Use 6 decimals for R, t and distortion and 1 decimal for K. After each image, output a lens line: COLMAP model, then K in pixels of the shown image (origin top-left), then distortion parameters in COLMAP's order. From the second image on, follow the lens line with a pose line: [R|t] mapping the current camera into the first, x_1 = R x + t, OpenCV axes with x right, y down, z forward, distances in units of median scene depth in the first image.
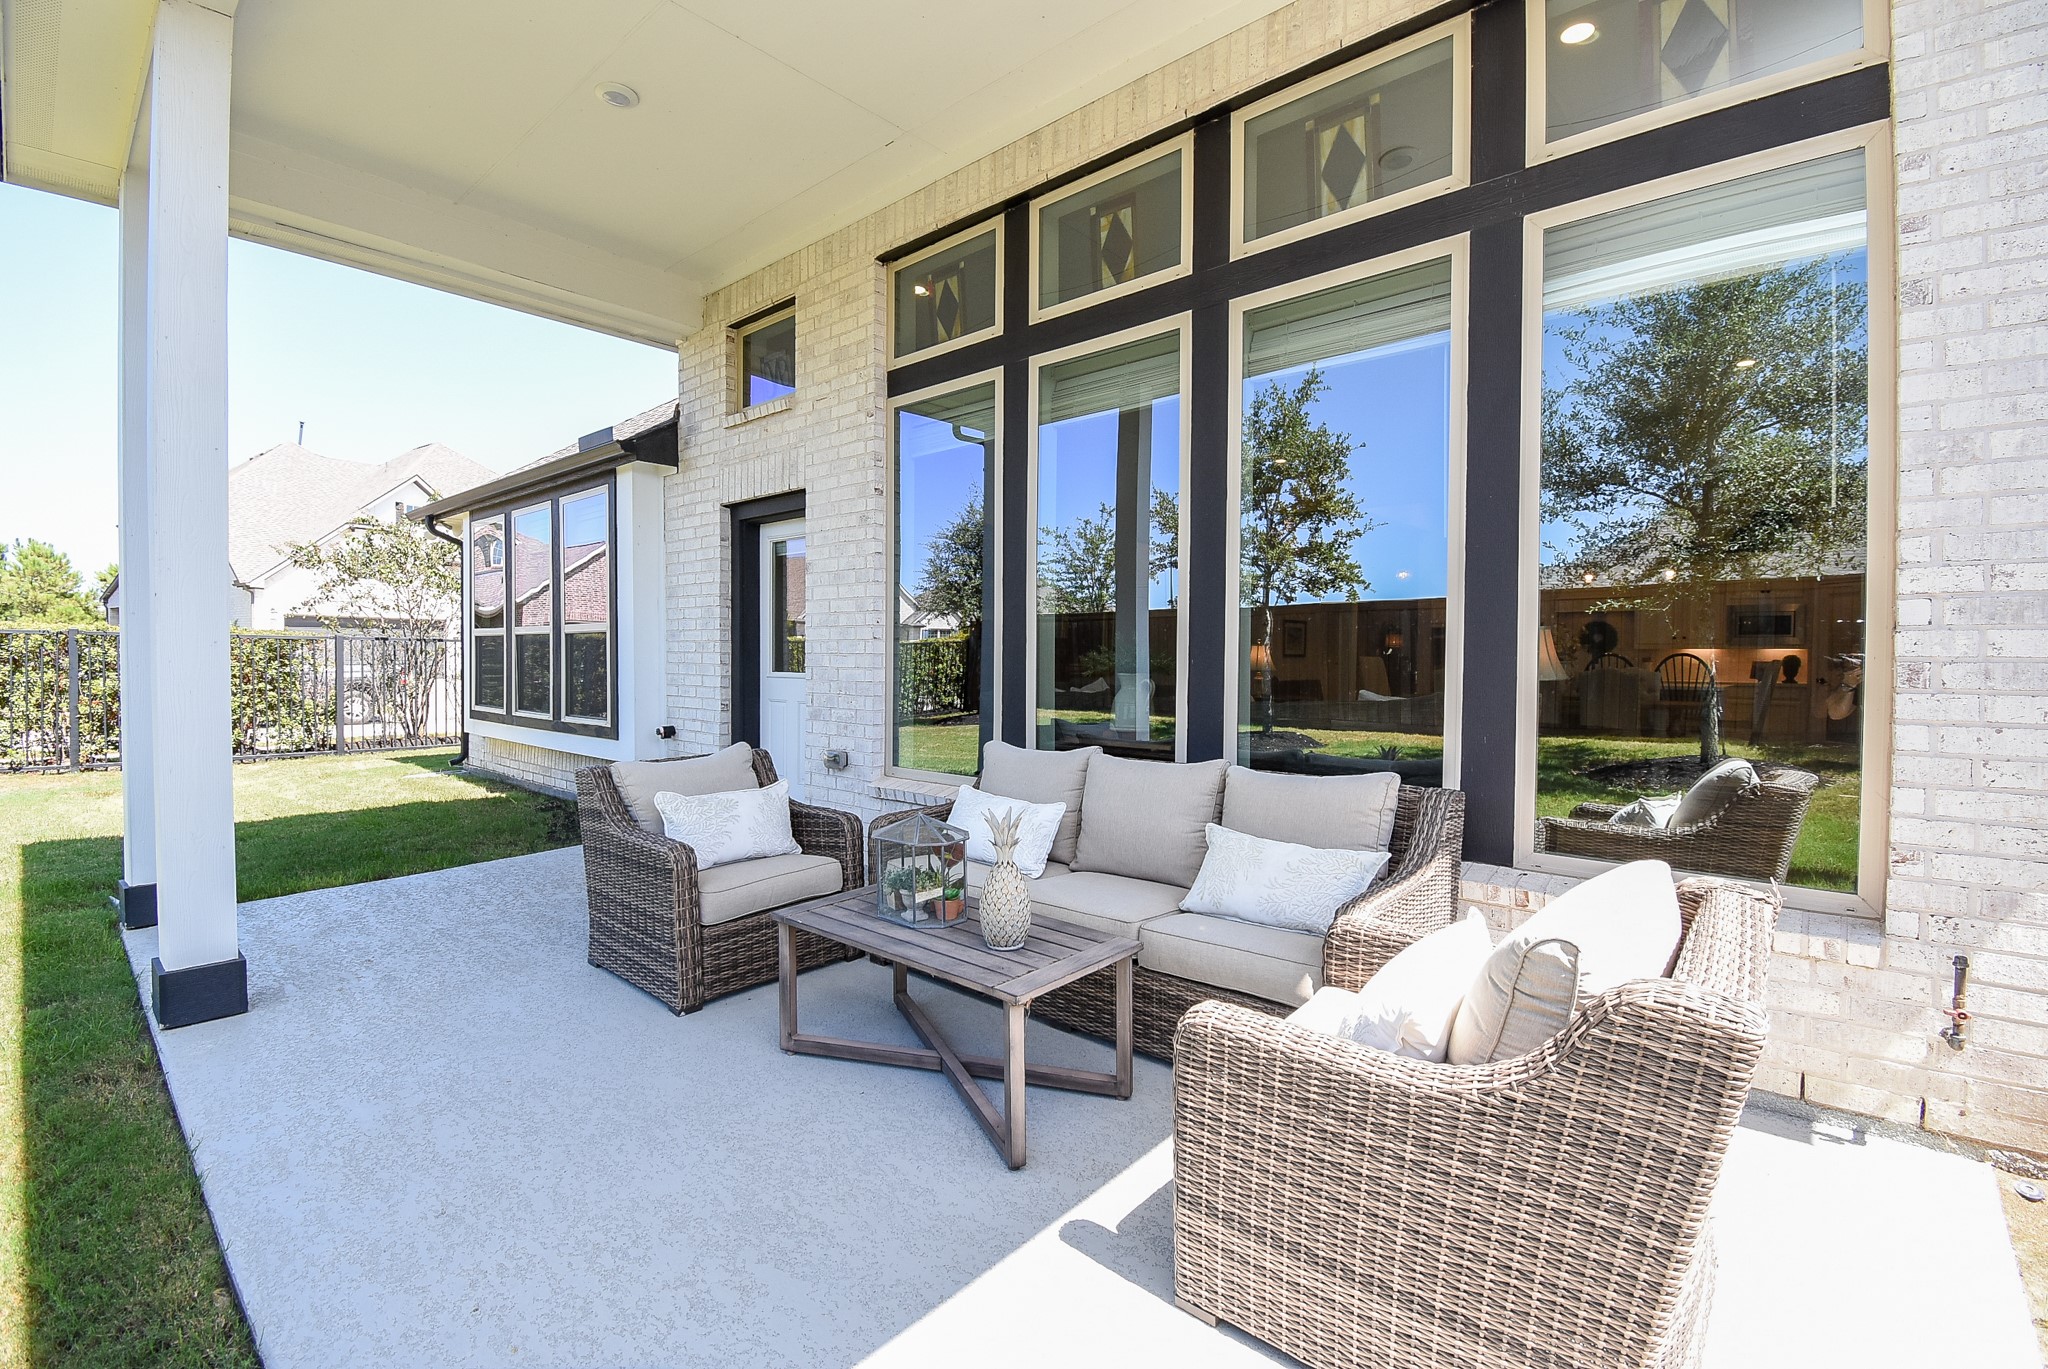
lens RADIAL K [[908.9, 0, 1023.0], [0, 908.9, 677.9], [0, 0, 1]] dist [0.007151, -0.019339]
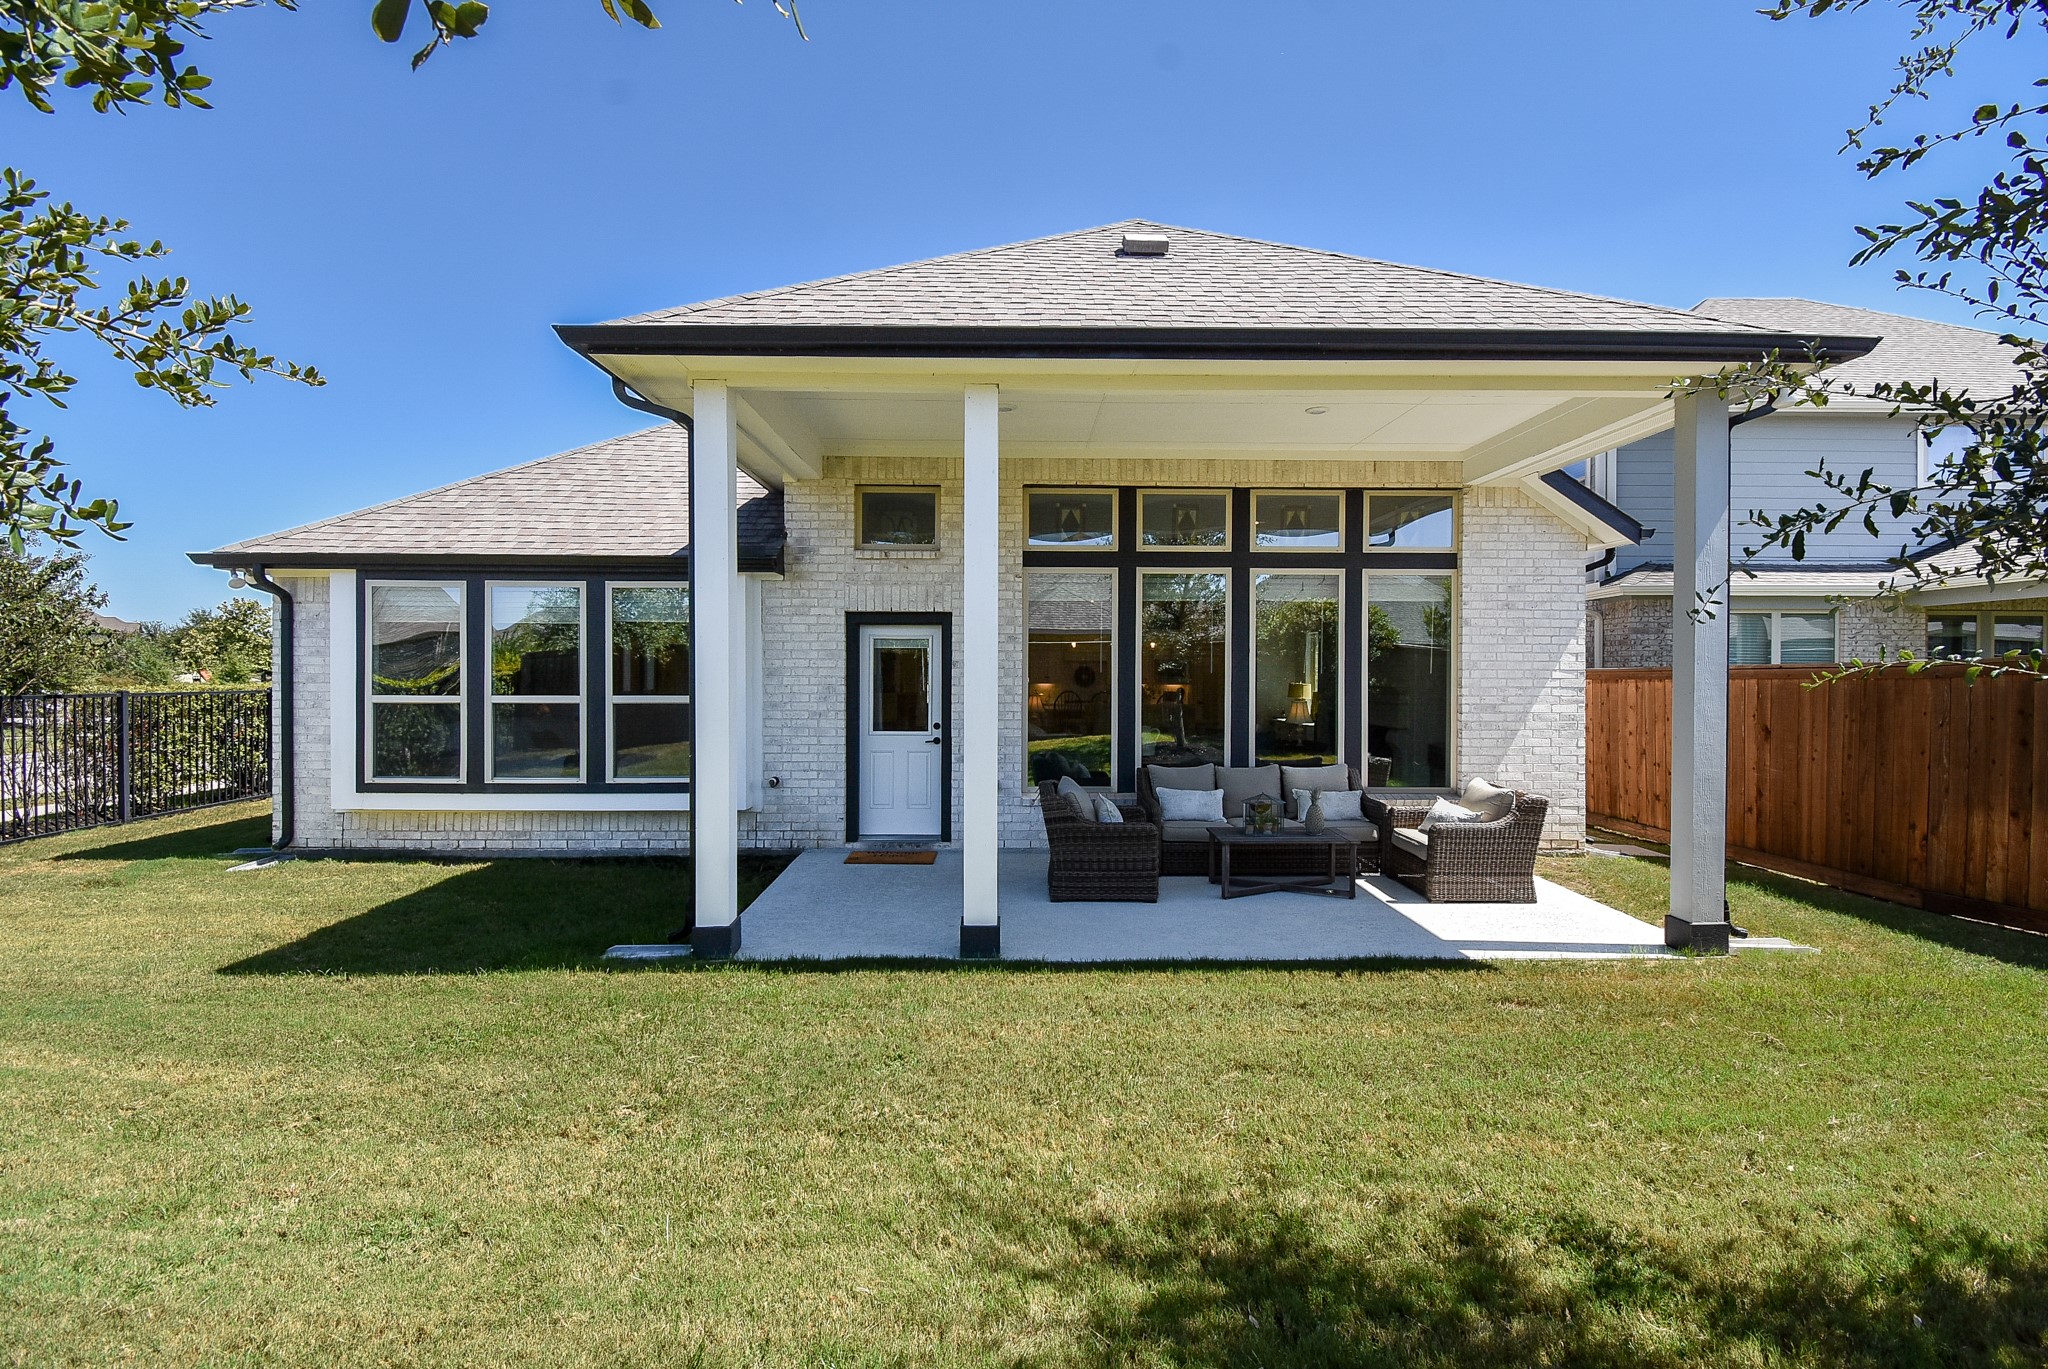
lens RADIAL K [[908.9, 0, 1023.0], [0, 908.9, 677.9], [0, 0, 1]] dist [0.007151, -0.019339]
pose [[0.733669, -0.011625, 0.679408, -1.502177], [0.018021, 0.999835, -0.002353, -0.115882], [-0.679268, 0.013970, 0.733757, -0.266092]]
